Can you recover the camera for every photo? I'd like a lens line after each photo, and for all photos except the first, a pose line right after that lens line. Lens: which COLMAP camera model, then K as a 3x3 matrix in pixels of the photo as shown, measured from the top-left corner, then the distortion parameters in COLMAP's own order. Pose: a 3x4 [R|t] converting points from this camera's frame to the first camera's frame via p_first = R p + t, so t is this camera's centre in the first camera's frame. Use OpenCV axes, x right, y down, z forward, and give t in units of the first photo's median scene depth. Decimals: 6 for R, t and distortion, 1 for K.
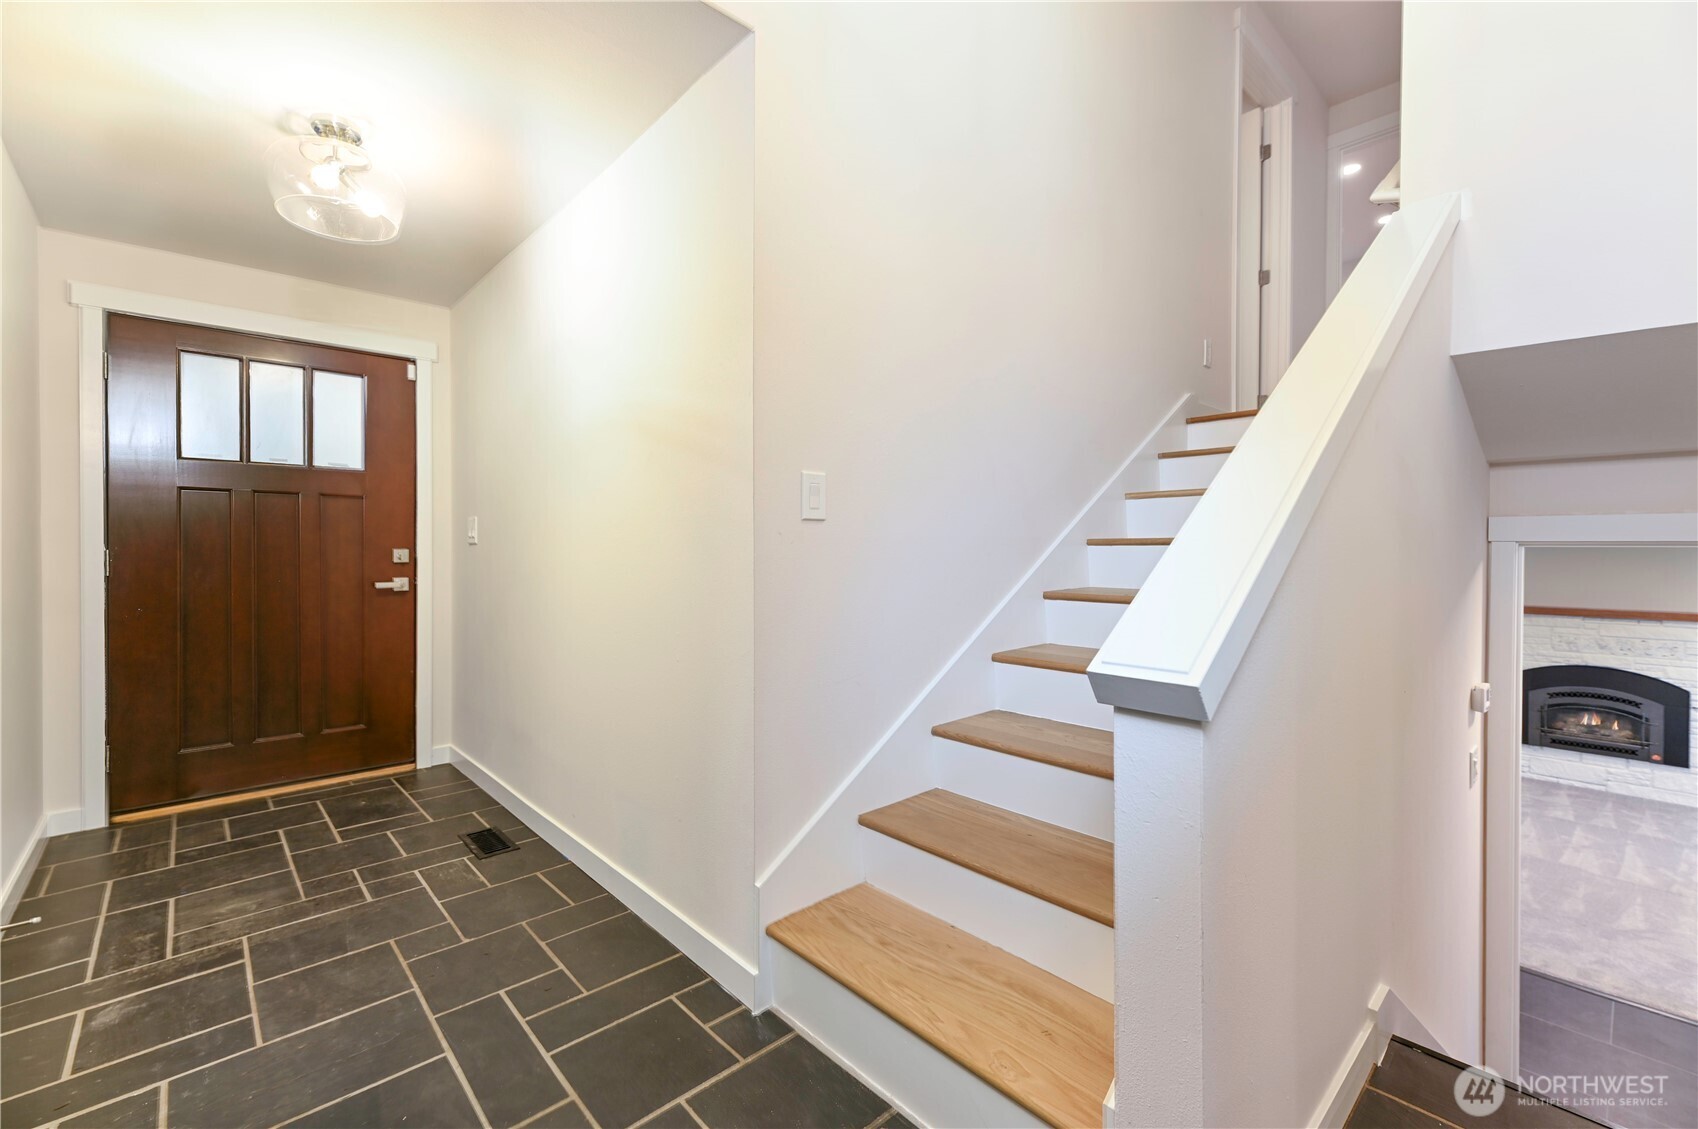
lens RADIAL K [[701.2, 0, 847.5], [0, 701.2, 560.7], [0, 0, 1]] dist [0.000015, -0.000279]
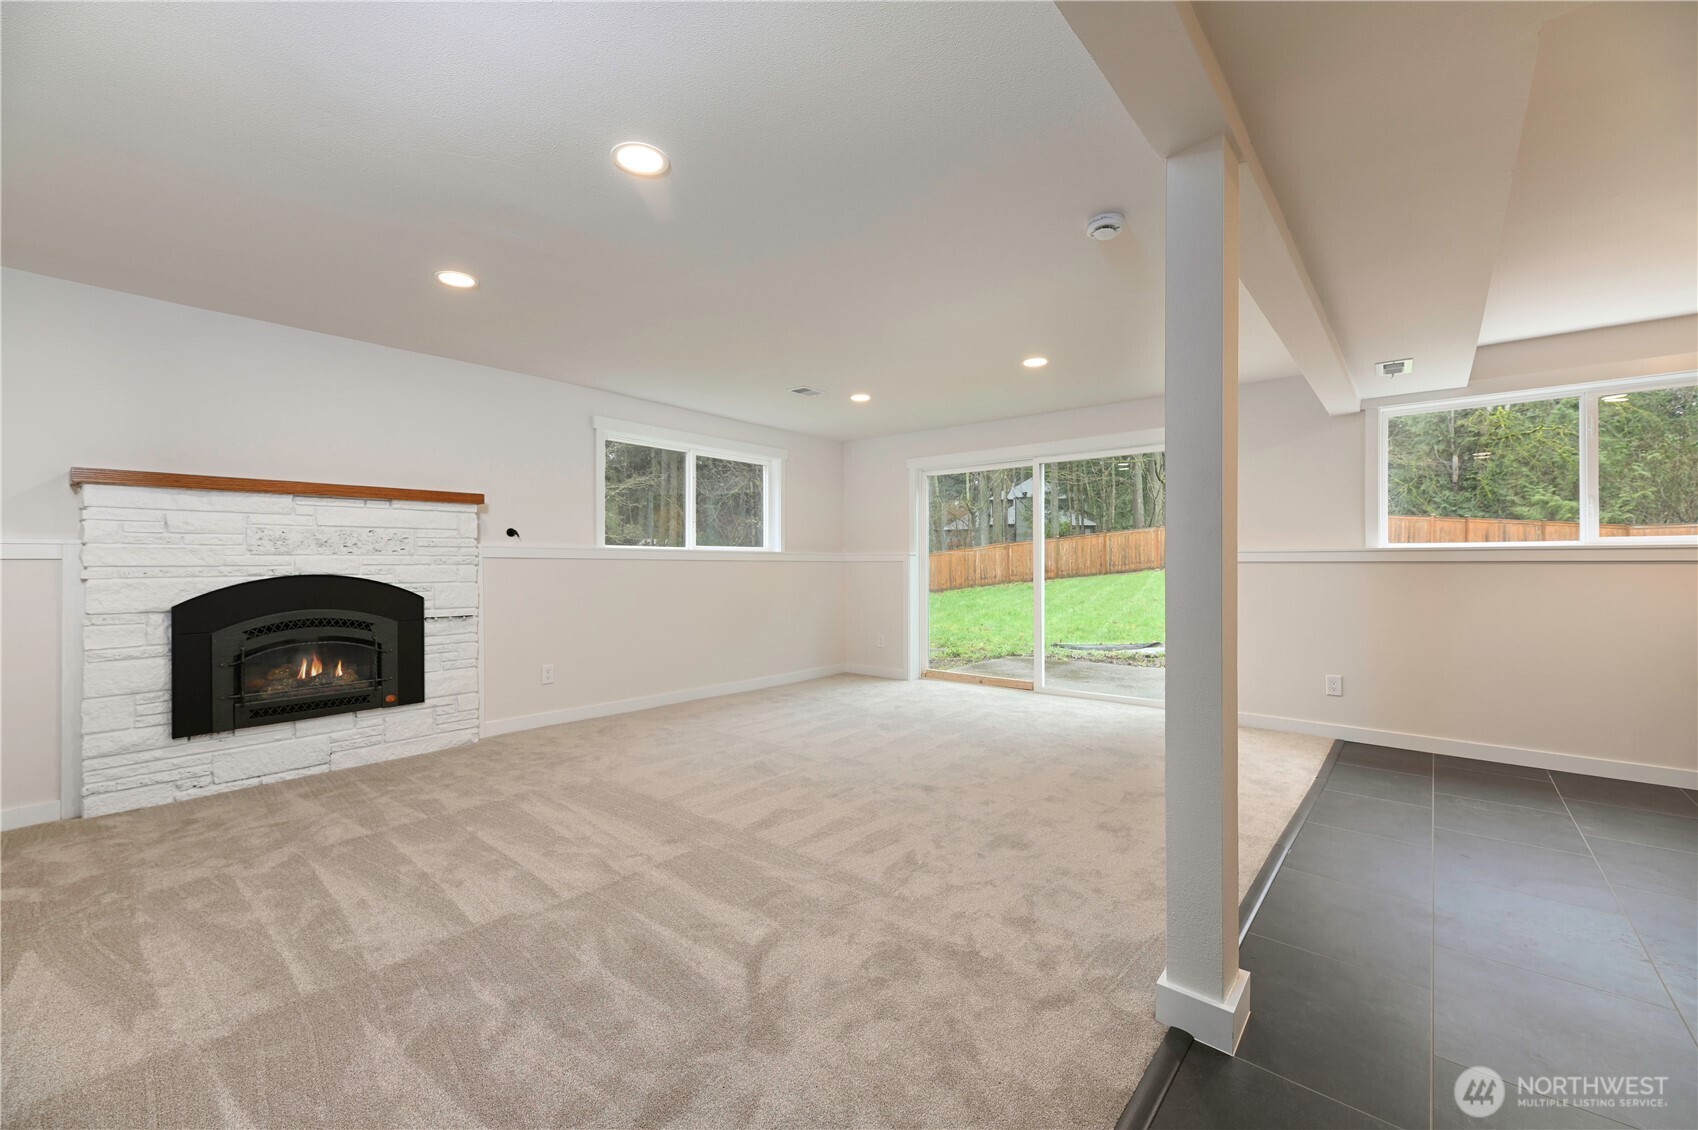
lens RADIAL K [[701.2, 0, 848.9], [0, 701.2, 567.2], [0, 0, 1]] dist [0.000015, -0.000279]
pose [[-0.128743, -0.015052, 0.991564, 0.412537], [0.018578, 0.999673, 0.017587, 0.148013], [-0.991504, 0.020686, -0.128422, 0.638897]]
